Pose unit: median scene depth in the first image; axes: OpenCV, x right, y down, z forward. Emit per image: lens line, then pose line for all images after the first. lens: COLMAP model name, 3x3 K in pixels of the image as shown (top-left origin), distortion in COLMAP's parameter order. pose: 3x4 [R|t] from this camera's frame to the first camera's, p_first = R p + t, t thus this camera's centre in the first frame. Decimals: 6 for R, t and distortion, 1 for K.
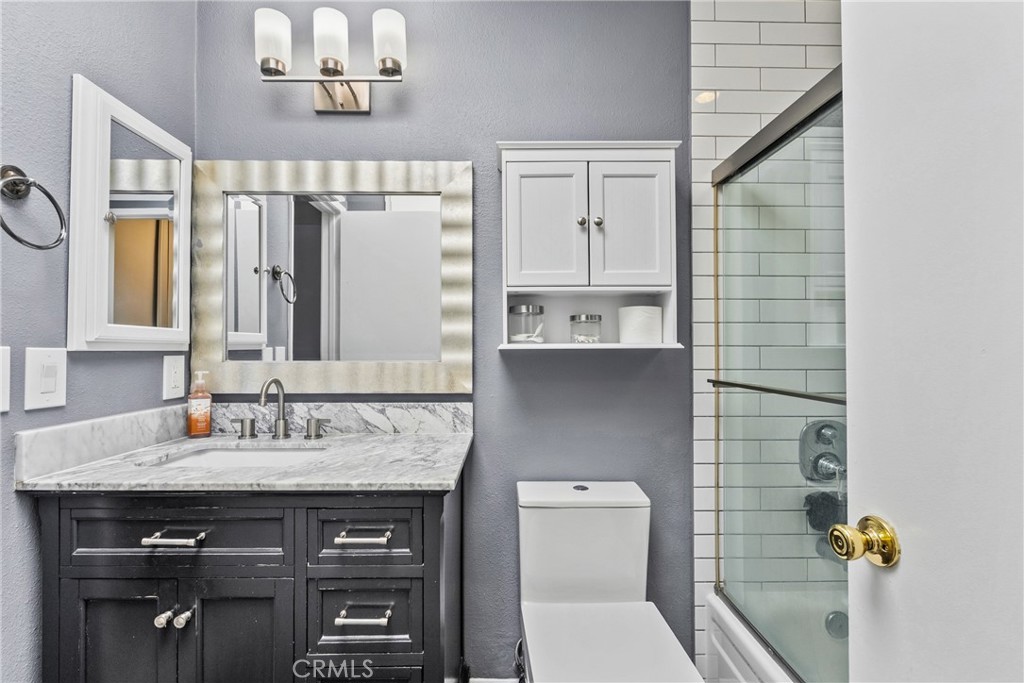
lens RADIAL K [[474.2, 0, 510.6], [0, 474.2, 338.7], [0, 0, 1]] dist [0.000098, -0.000019]
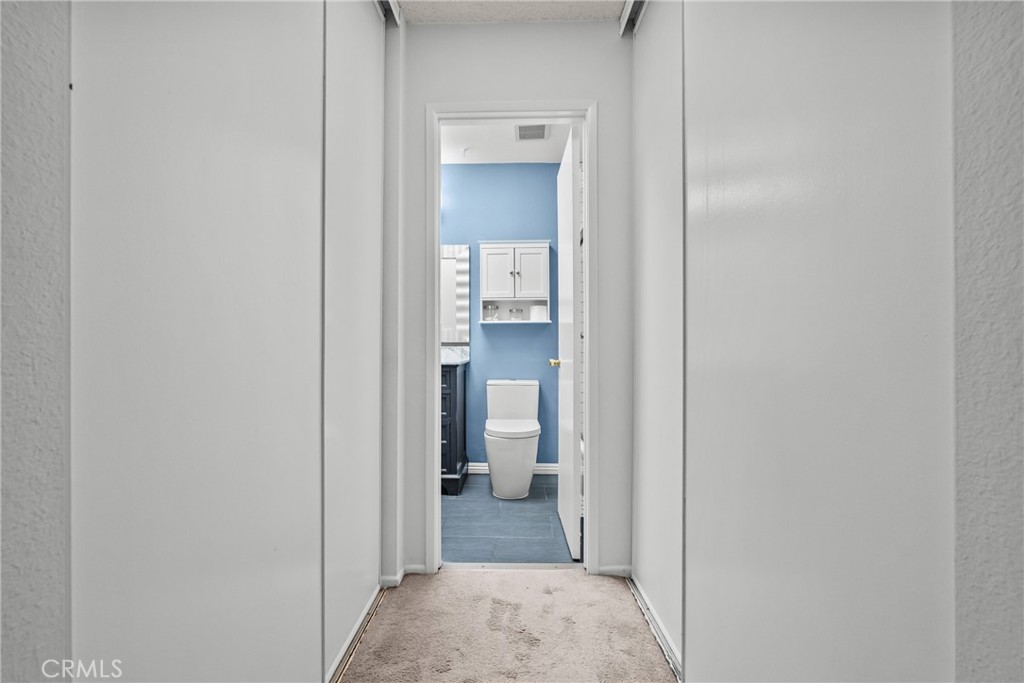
lens RADIAL K [[474.2, 0, 510.0], [0, 474.2, 339.8], [0, 0, 1]] dist [0.000098, -0.000019]
pose [[0.999358, -0.001206, -0.035812, 0.214816], [0.001645, 0.999924, 0.012239, 0.075259], [0.035795, -0.012290, 0.999284, -1.409452]]
